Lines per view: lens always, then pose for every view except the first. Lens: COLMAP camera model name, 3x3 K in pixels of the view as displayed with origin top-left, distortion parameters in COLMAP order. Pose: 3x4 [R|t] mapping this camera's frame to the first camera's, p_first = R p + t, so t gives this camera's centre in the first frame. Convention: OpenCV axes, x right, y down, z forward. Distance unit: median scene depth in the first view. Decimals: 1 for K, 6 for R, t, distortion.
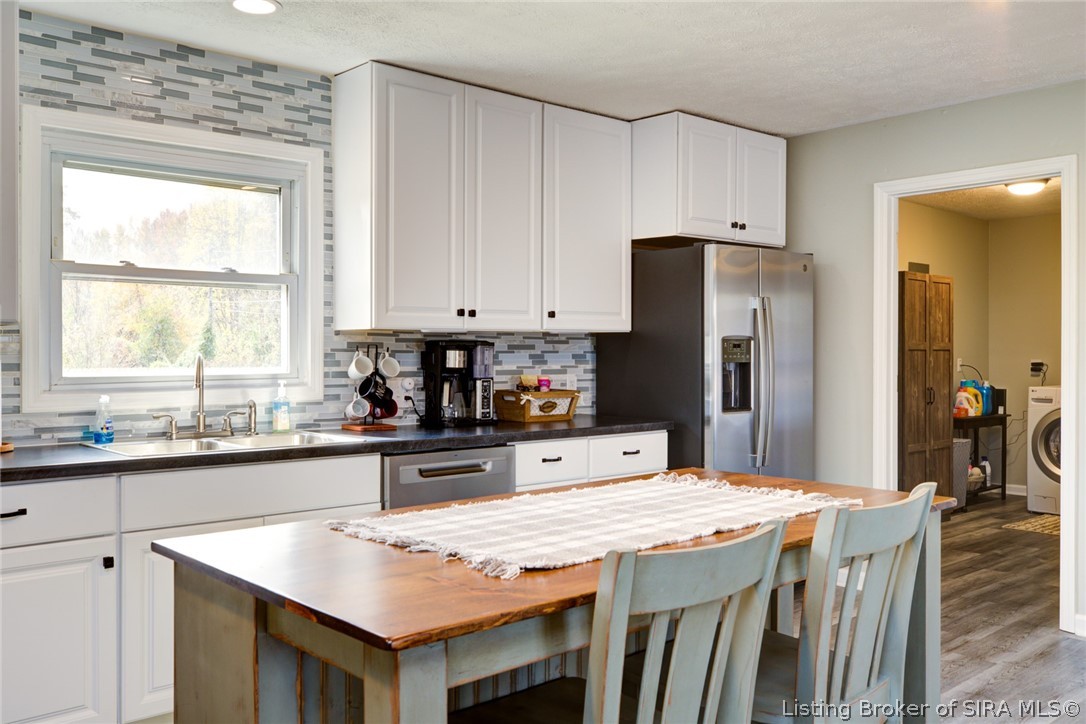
lens RADIAL K [[966.4, 0, 541.1], [0, 966.4, 355.5], [0, 0, 1]] dist [0.022064, 0.009364]
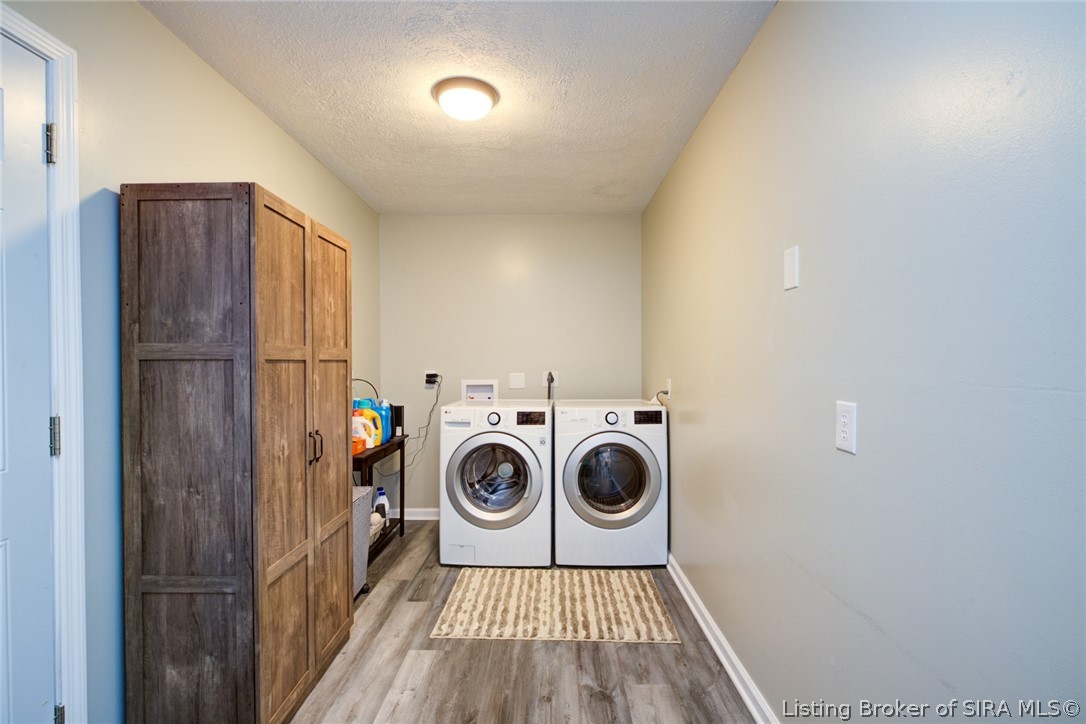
lens RADIAL K [[495.3, 0, 542.1], [0, 495.3, 361.7], [0, 0, 1]] dist [-0.010878, 0.000713]
pose [[0.686736, -0.005218, 0.726888, 0.255502], [0.006983, 0.999975, 0.000581, -0.003863], [-0.726873, 0.004677, 0.686756, 0.636584]]
